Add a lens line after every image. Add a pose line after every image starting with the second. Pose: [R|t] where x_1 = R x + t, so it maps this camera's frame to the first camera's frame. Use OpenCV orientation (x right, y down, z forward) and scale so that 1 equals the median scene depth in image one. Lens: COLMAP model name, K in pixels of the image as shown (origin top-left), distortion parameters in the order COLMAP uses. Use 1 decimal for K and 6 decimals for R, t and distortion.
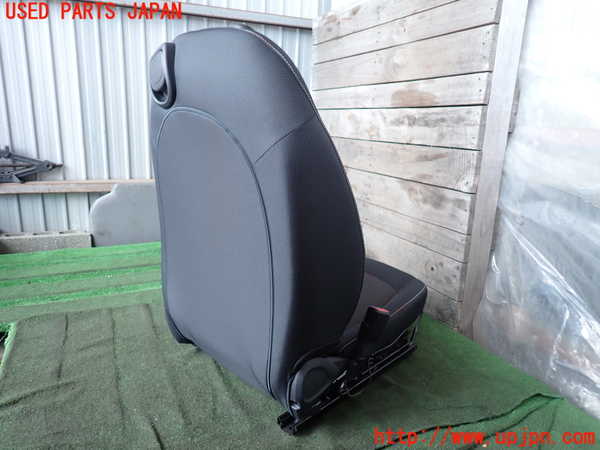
lens RADIAL K [[450.0, 0, 299.9], [0, 450.0, 222.2], [0, 0, 1]] dist [0.006999, 0.000726]
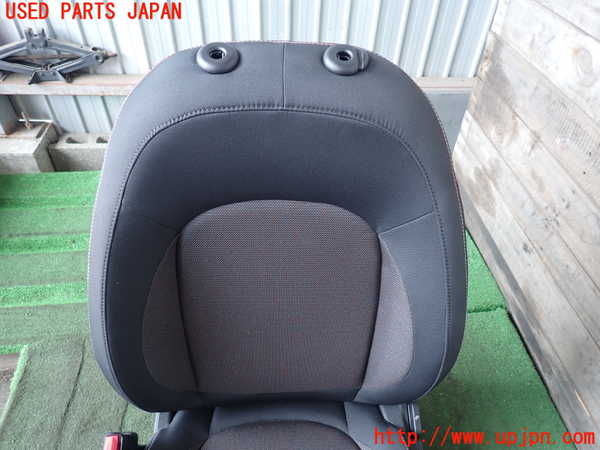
lens RADIAL K [[450.0, 0, 299.9], [0, 450.0, 222.2], [0, 0, 1]] dist [0.006999, 0.000726]
pose [[0.940737, 0.223478, -0.255092, -0.007002], [-0.074614, 0.870134, 0.487134, -0.296397], [0.330828, -0.439232, 0.835241, 0.416124]]
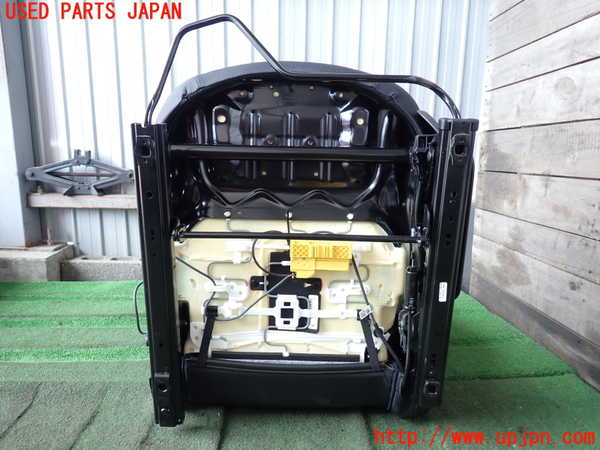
lens RADIAL K [[450.0, 0, 299.9], [0, 450.0, 222.2], [0, 0, 1]] dist [0.006999, 0.000726]
pose [[0.929711, 0.036276, -0.366499, 0.026114], [-0.067247, 0.995129, -0.072090, -0.004140], [0.362098, 0.091669, 0.927622, 0.396853]]
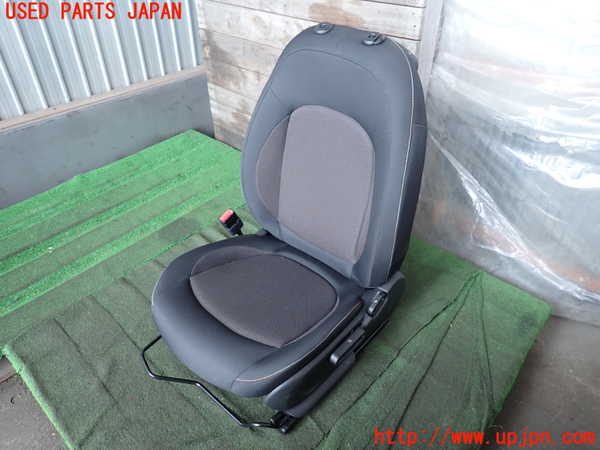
lens RADIAL K [[442.1, 0, 304.4], [0, 442.1, 226.5], [0, 0, 1]] dist [0.000788, -0.001563]
pose [[0.921800, -0.270444, 0.277750, -0.166449], [0.128521, 0.889141, 0.439215, -0.247224], [-0.365742, -0.369172, 0.854368, 0.034326]]
